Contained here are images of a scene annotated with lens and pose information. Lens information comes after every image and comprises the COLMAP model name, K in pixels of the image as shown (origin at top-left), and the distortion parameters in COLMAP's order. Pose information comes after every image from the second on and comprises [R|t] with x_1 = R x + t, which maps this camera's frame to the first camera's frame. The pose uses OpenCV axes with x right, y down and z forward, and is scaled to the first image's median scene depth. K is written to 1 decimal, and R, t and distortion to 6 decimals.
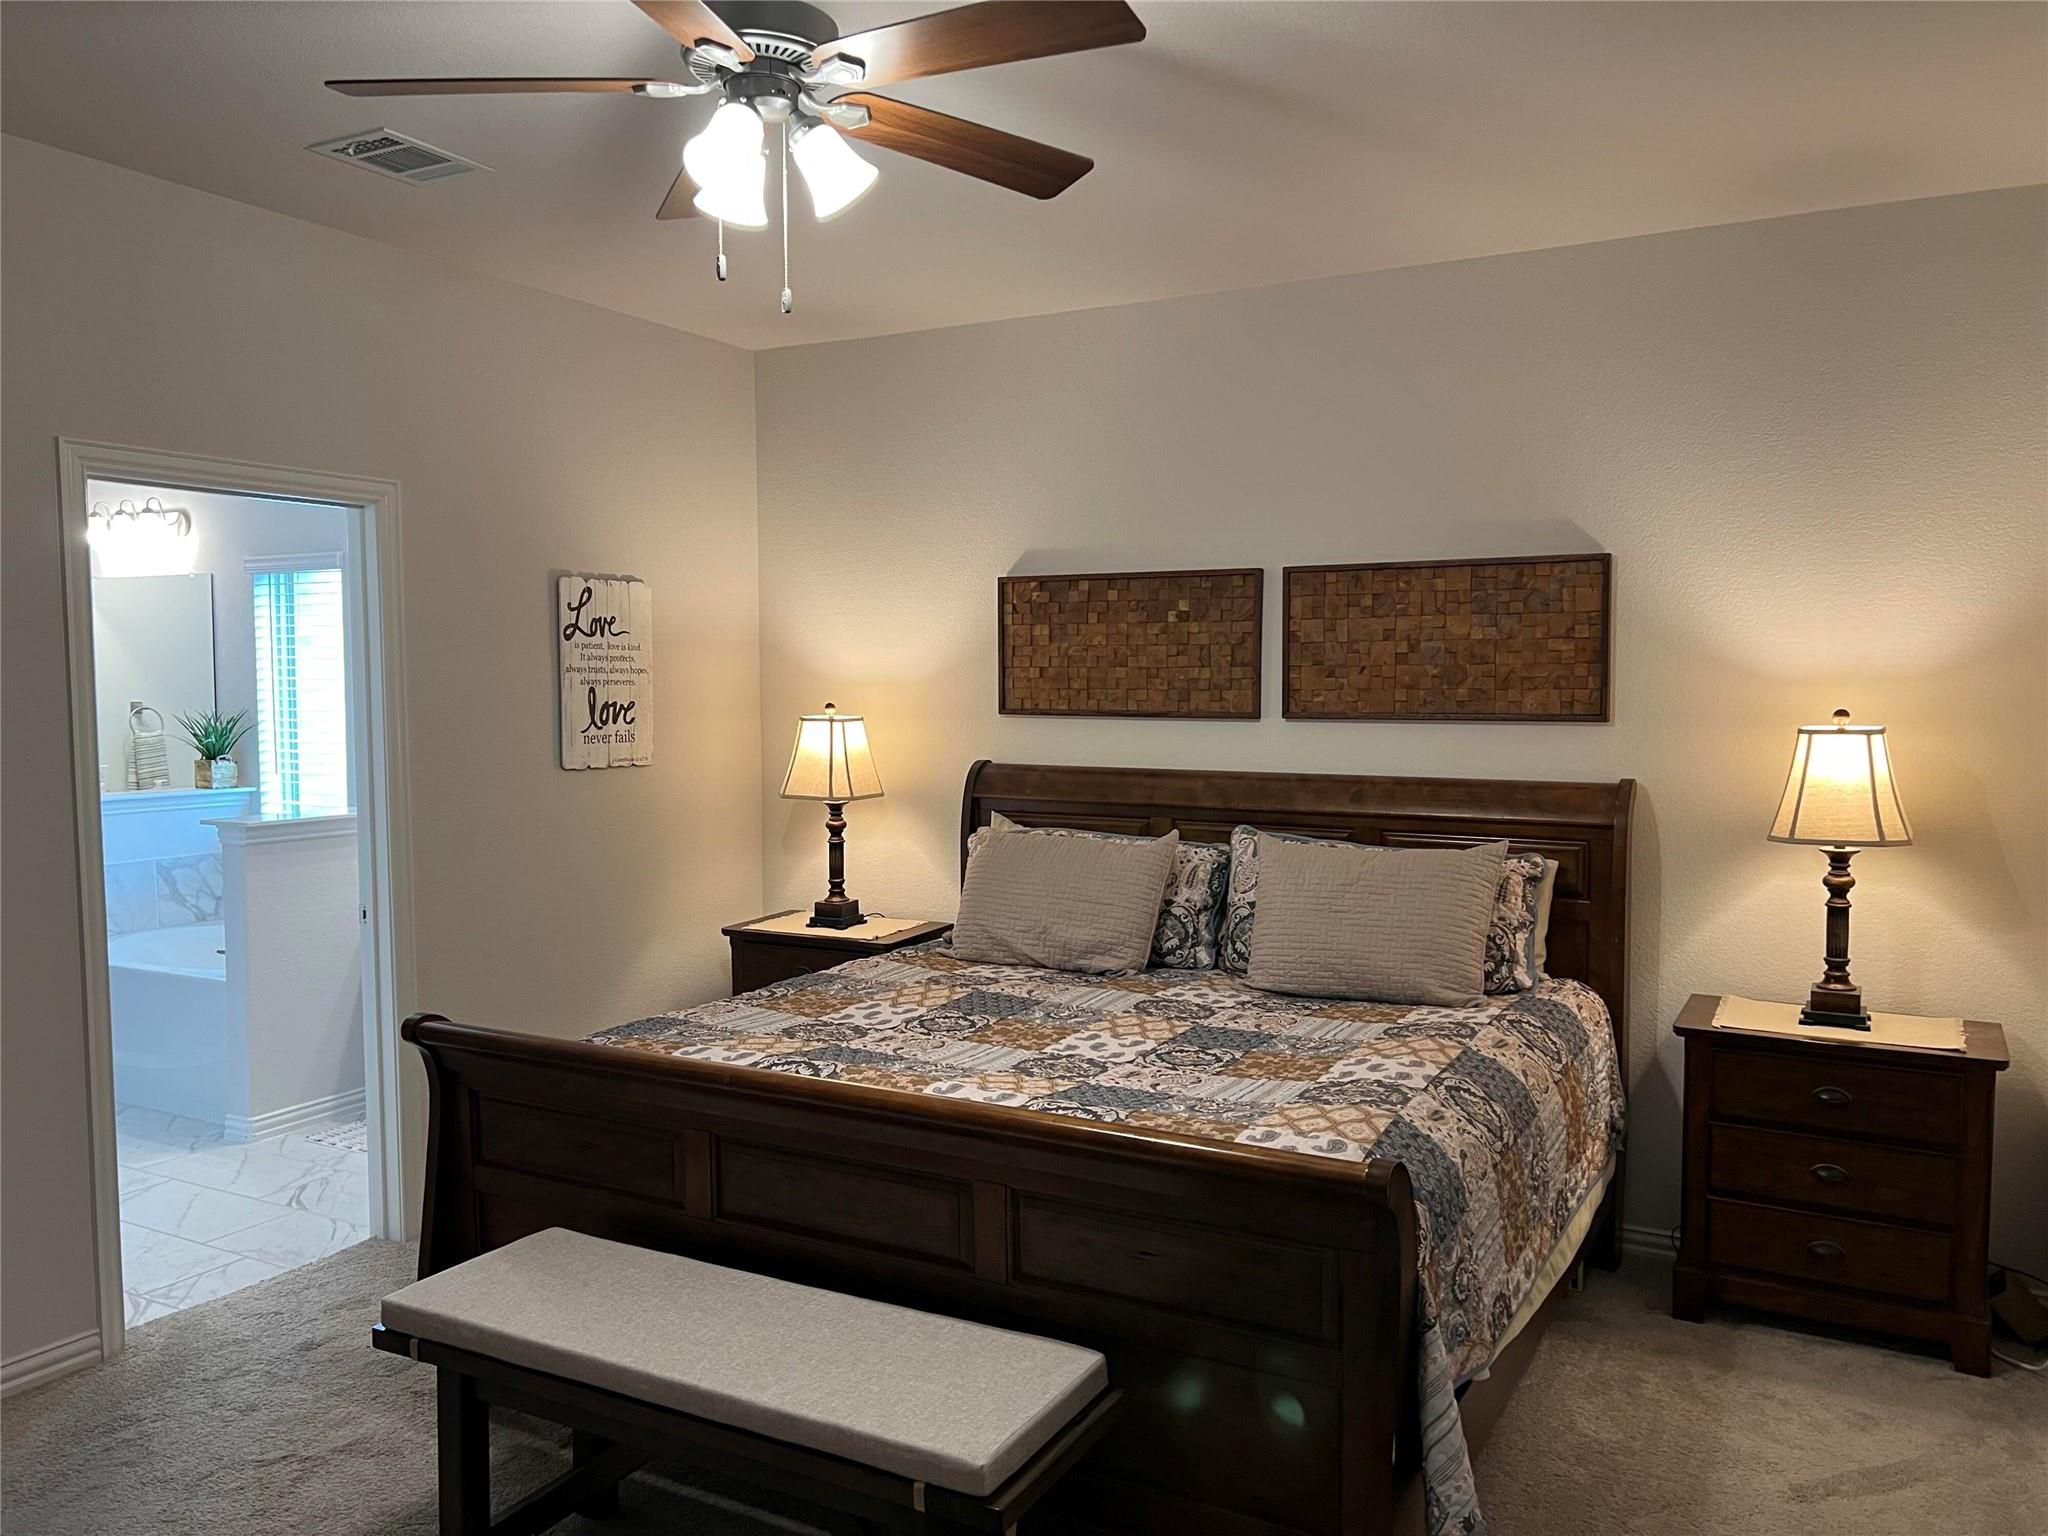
lens RADIAL K [[1529.3, 0, 1020.2], [0, 1529.3, 773.9], [0, 0, 1]] dist [0.094334, -0.149333]
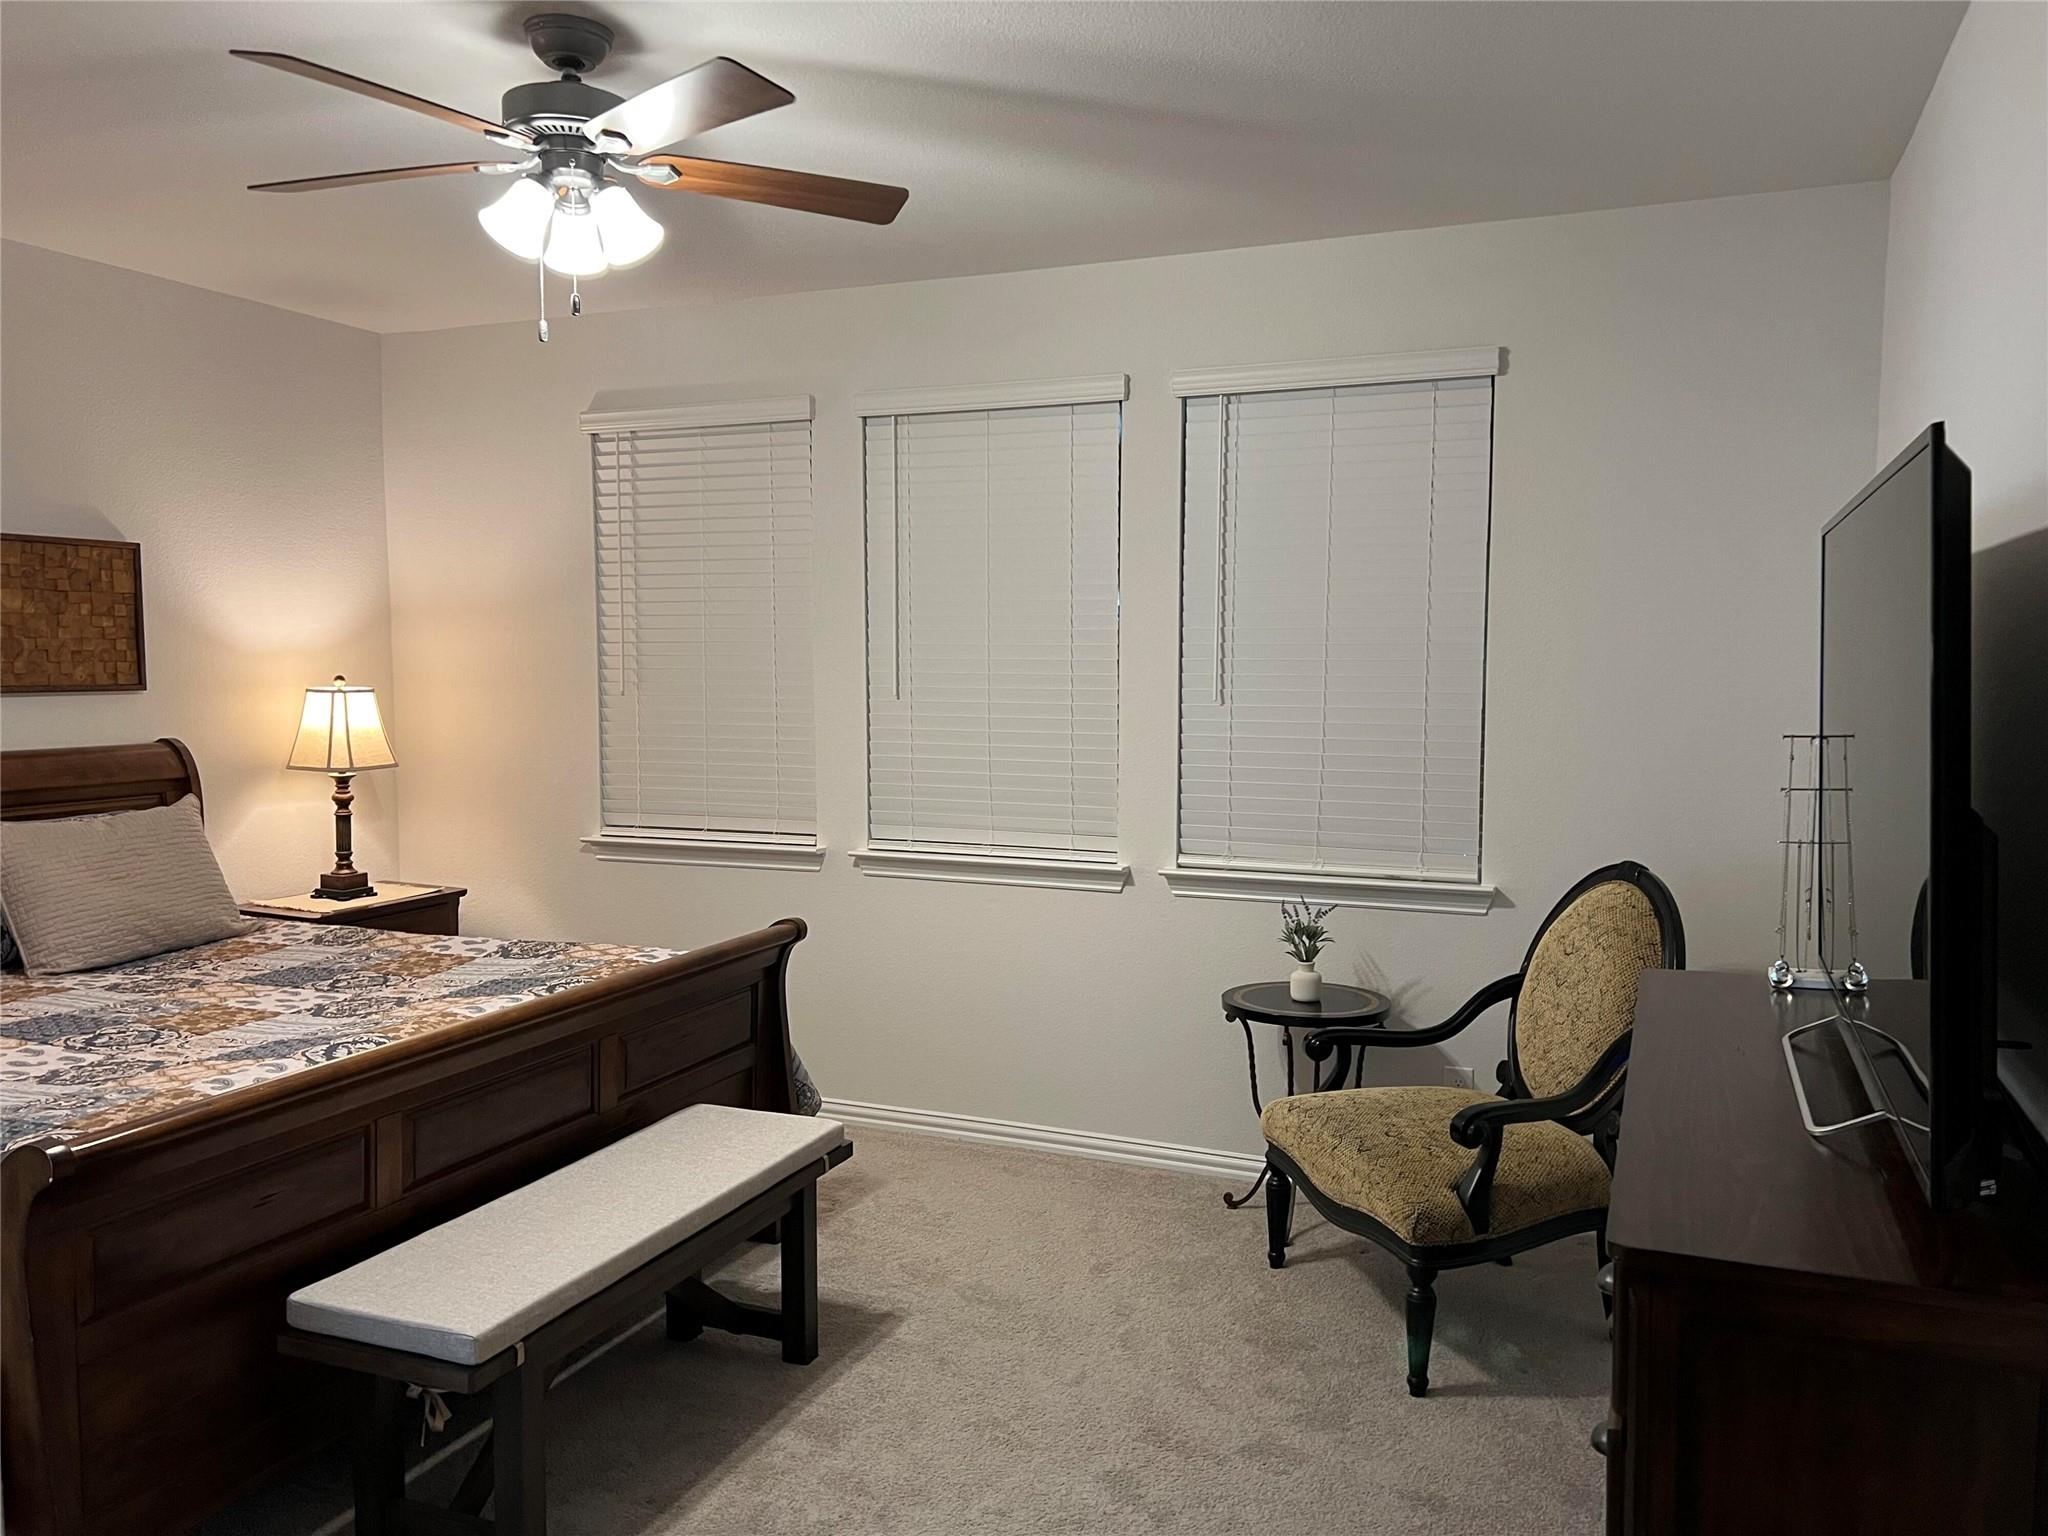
lens RADIAL K [[1528.0, 0, 1024.0], [0, 1528.0, 768.0], [0, 0, 1]] dist [0.006521, 0.000212]
pose [[-0.121365, -0.070998, 0.990066, -0.779765], [0.056194, 0.995348, 0.078265, -0.026529], [-0.991016, 0.065135, -0.116810, 0.455812]]
